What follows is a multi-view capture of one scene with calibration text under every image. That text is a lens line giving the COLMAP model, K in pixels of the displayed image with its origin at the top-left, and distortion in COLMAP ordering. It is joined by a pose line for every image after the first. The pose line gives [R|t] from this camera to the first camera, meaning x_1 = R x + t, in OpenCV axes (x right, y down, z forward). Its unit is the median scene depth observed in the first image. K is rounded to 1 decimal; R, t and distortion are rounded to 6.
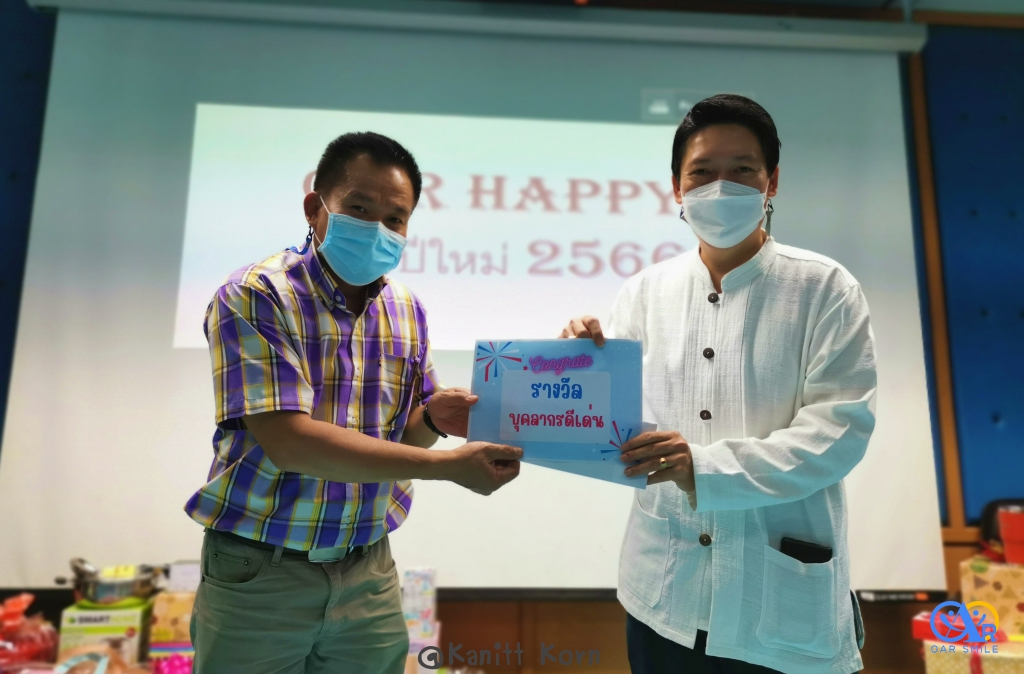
lens RADIAL K [[798.3, 0, 508.5], [0, 798.3, 305.8], [0, 0, 1]] dist [0.024363, -0.006403]
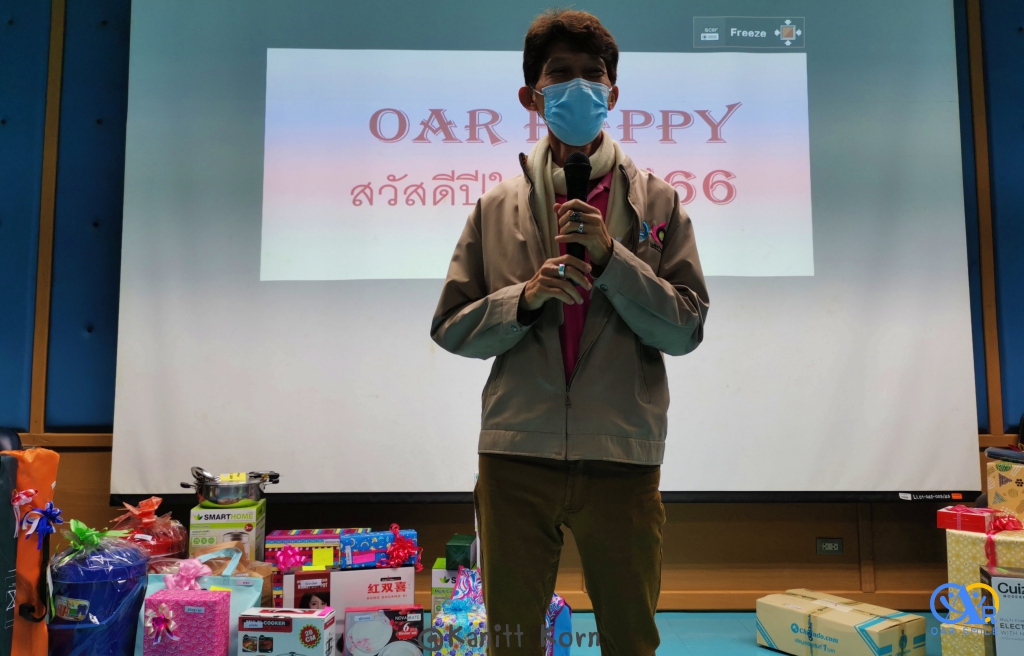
lens RADIAL K [[901.7, 0, 510.2], [0, 901.7, 296.6], [0, 0, 1]] dist [0.037682, -0.015661]
pose [[0.998643, -0.020063, -0.048049, -0.021844], [0.024492, 0.995325, 0.093422, -0.038410], [0.045950, -0.094472, 0.994466, -0.247737]]
